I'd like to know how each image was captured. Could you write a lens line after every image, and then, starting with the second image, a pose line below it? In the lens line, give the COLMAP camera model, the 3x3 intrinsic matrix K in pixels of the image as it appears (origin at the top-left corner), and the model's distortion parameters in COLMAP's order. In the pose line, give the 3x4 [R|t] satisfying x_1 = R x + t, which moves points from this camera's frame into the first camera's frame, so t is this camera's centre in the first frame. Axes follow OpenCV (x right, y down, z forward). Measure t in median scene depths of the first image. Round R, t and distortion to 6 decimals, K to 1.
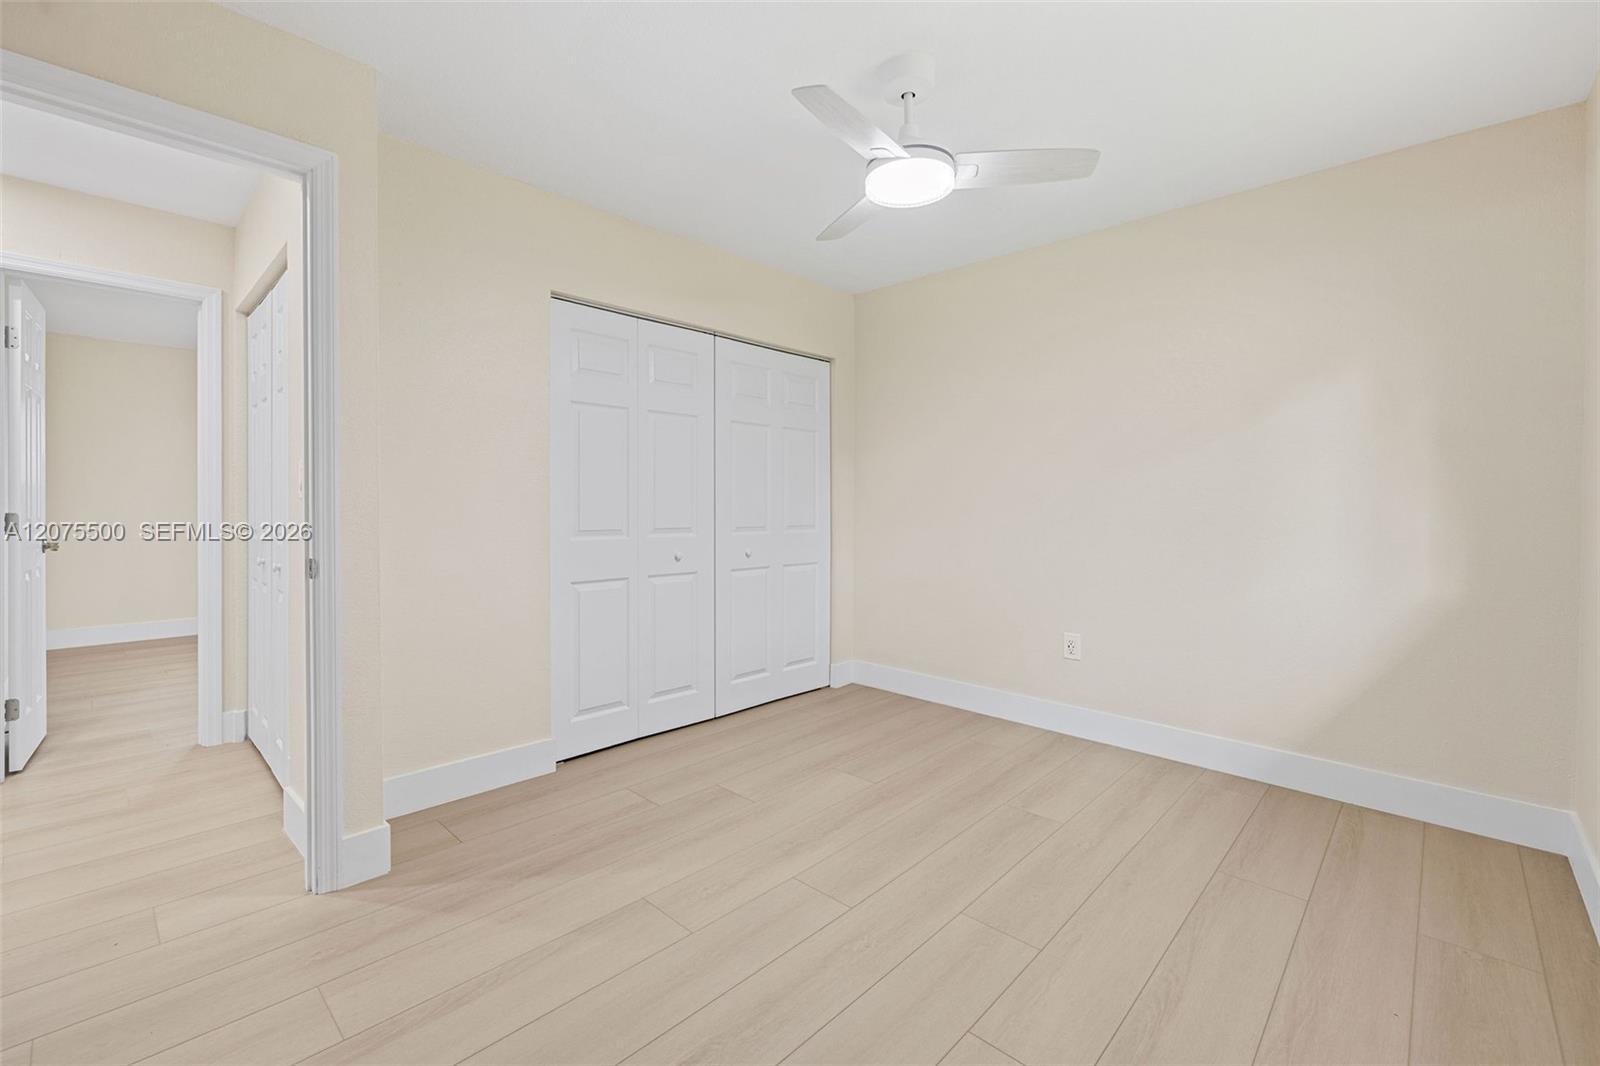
lens RADIAL K [[694.0, 0, 790.2], [0, 694.0, 500.3], [0, 0, 1]] dist [0.001878, -0.002091]
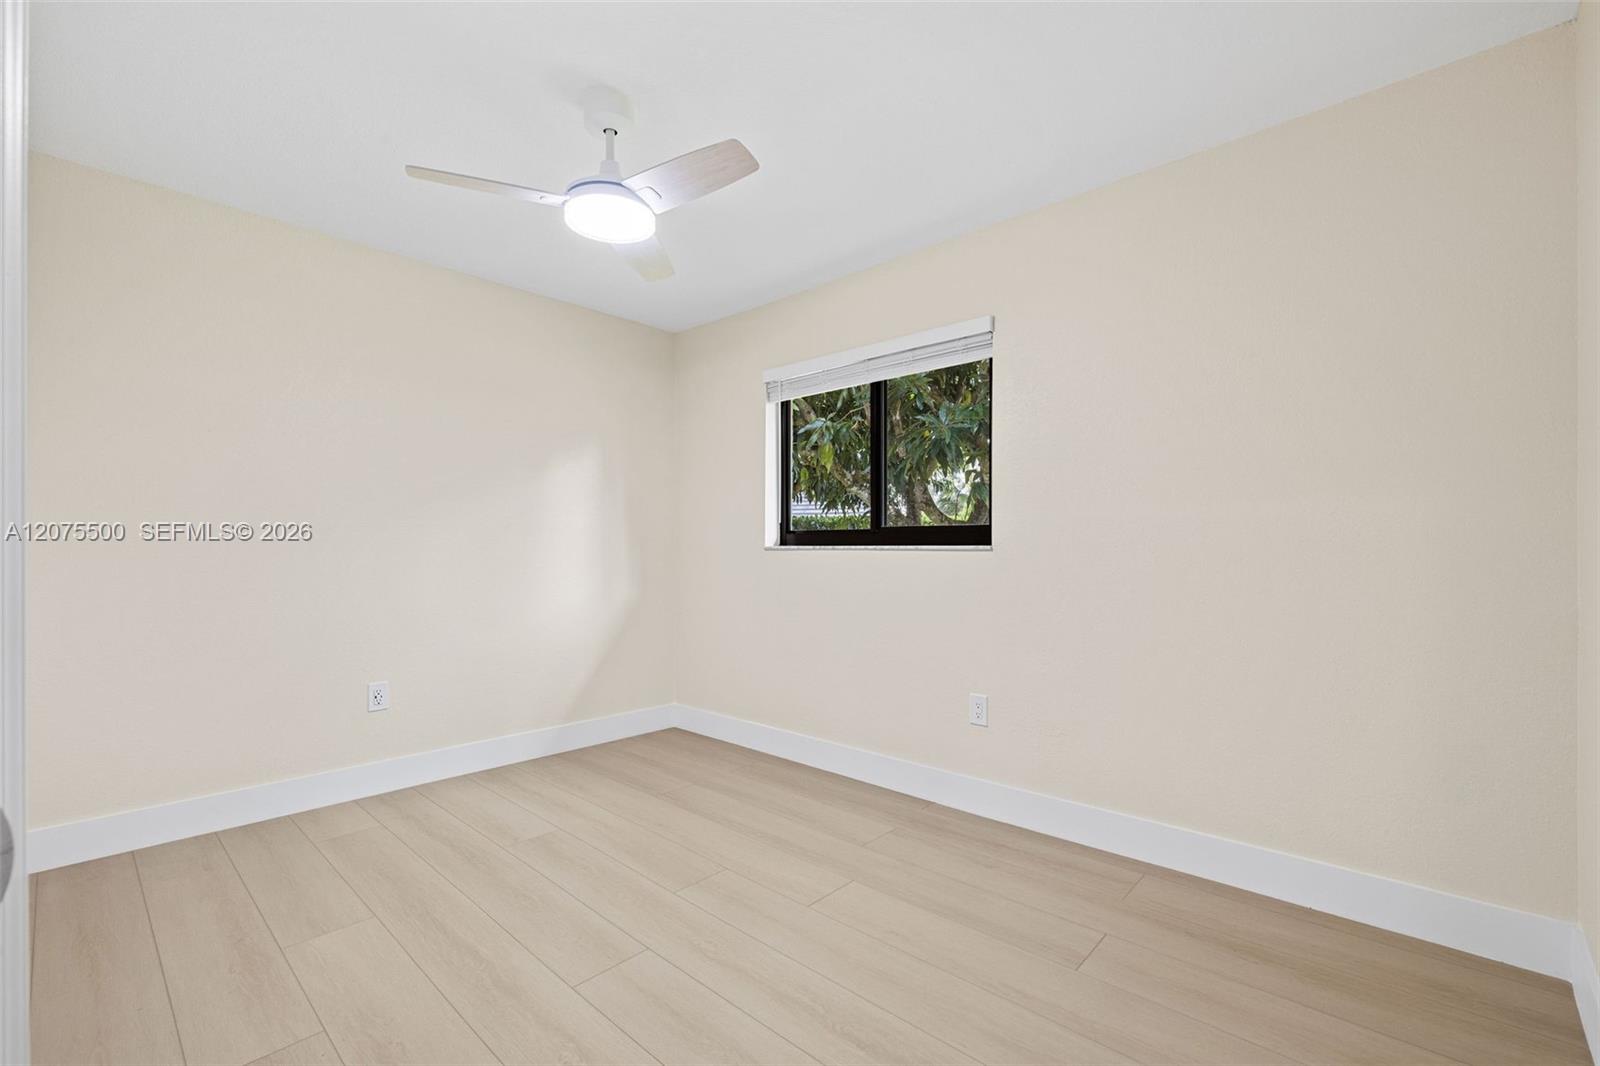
lens RADIAL K [[694.0, 0, 804.9], [0, 694.0, 535.0], [0, 0, 1]] dist [0.001878, -0.002091]
pose [[-0.012706, 0.006409, 0.999899, -0.595117], [0.003835, 0.999972, -0.006360, 0.009094], [-0.999912, 0.003754, -0.012730, 0.528508]]
